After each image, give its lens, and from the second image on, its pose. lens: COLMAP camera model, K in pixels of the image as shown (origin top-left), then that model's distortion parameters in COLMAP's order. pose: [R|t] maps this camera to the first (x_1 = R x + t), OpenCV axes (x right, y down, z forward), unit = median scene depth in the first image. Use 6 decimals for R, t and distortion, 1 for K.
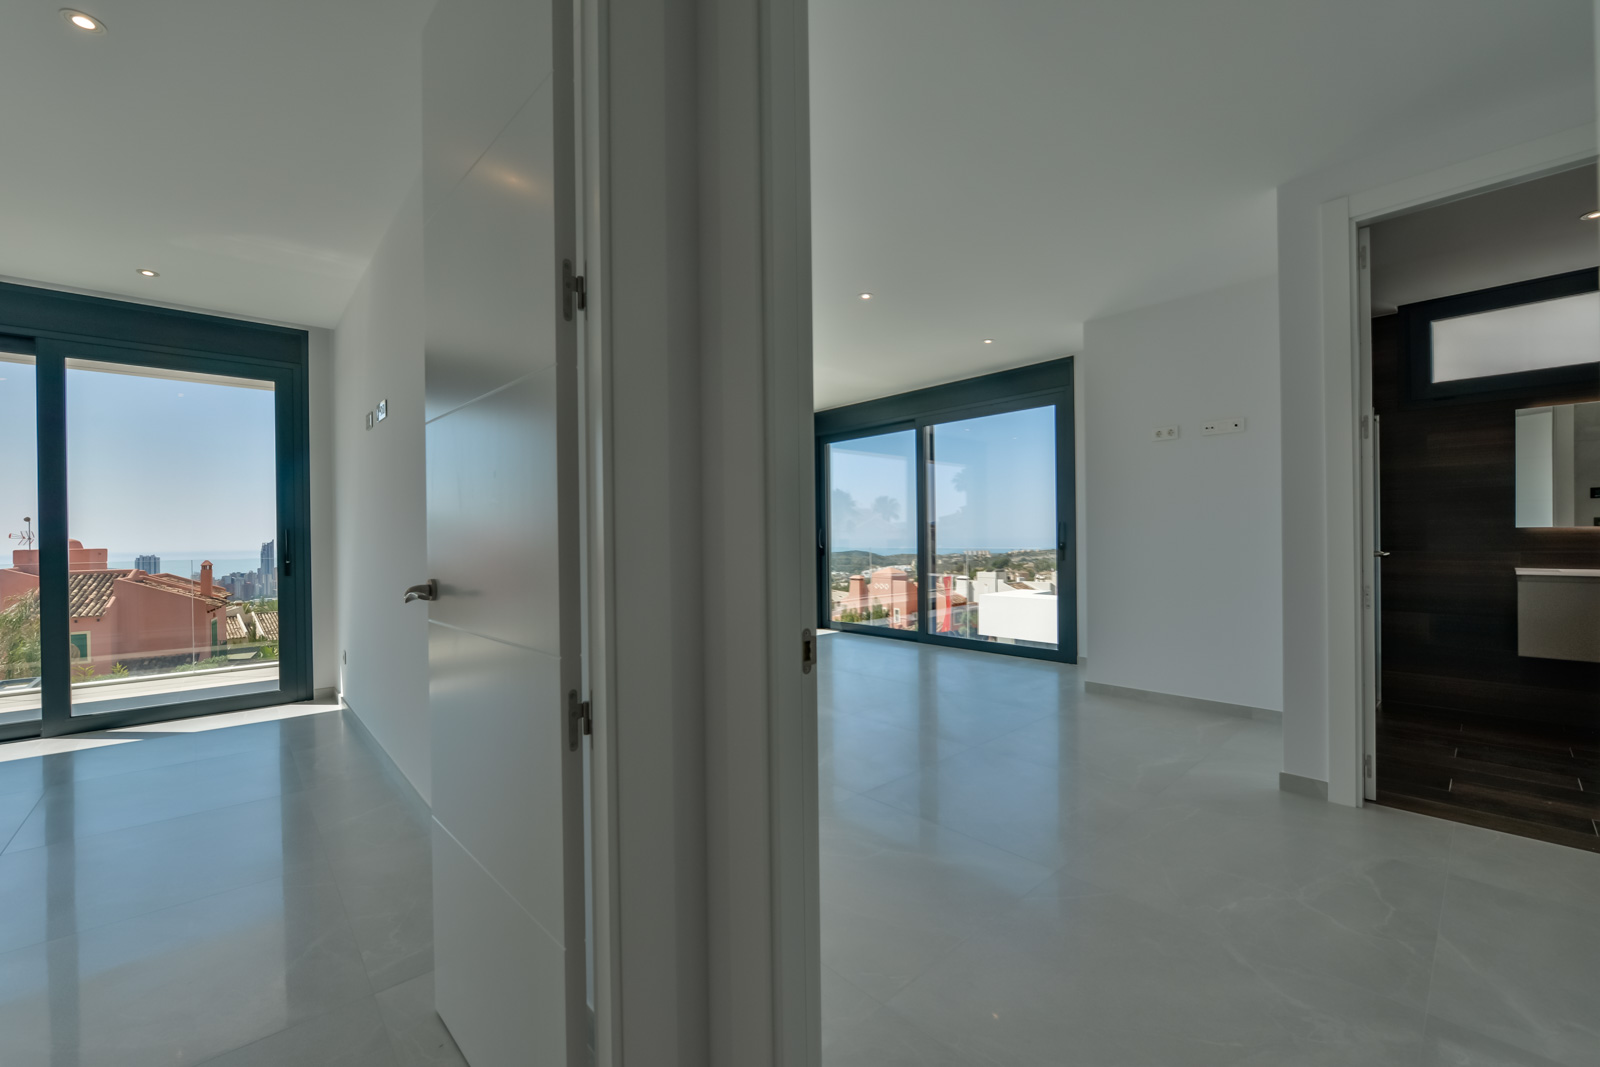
lens RADIAL K [[643.5, 0, 806.2], [0, 643.5, 538.2], [0, 0, 1]] dist [-0.001760, -0.002530]
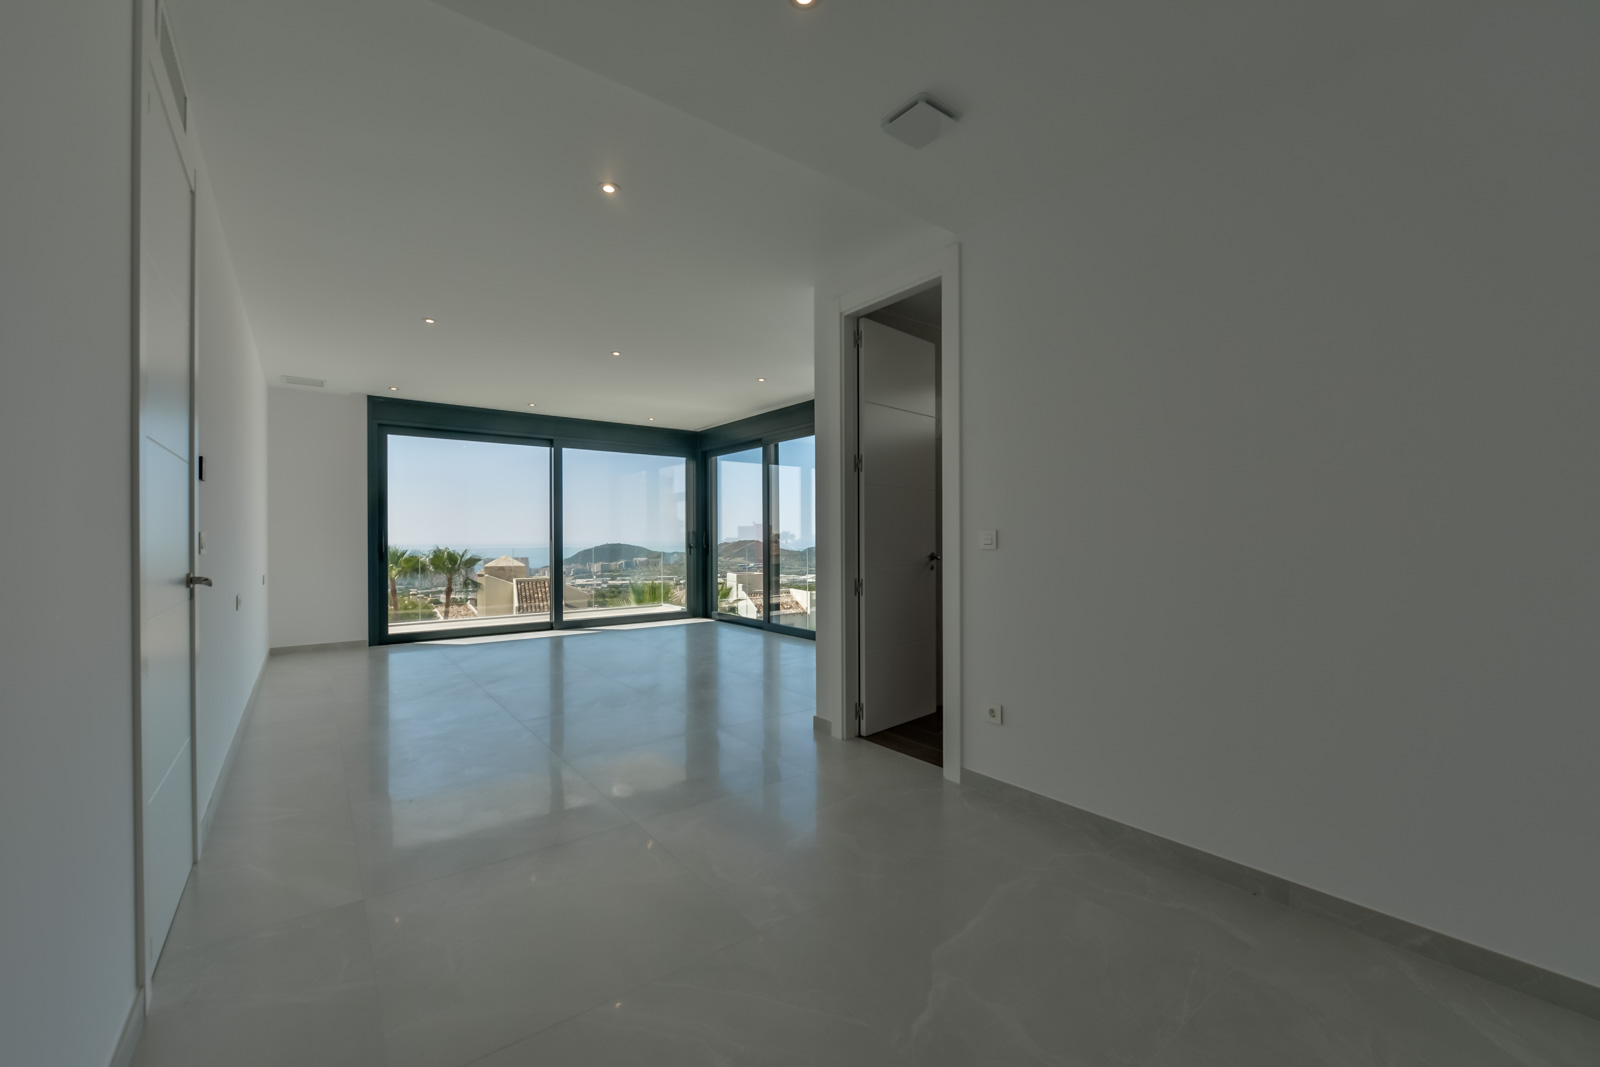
lens RADIAL K [[644.7, 0, 800.0], [0, 644.7, 533.5], [0, 0, 1]] dist [-0.001235, -0.000162]
pose [[0.995820, 0.007025, -0.091071, 0.342159], [-0.007657, 0.999949, -0.006587, -0.004946], [0.091020, 0.007257, 0.995823, -0.150676]]
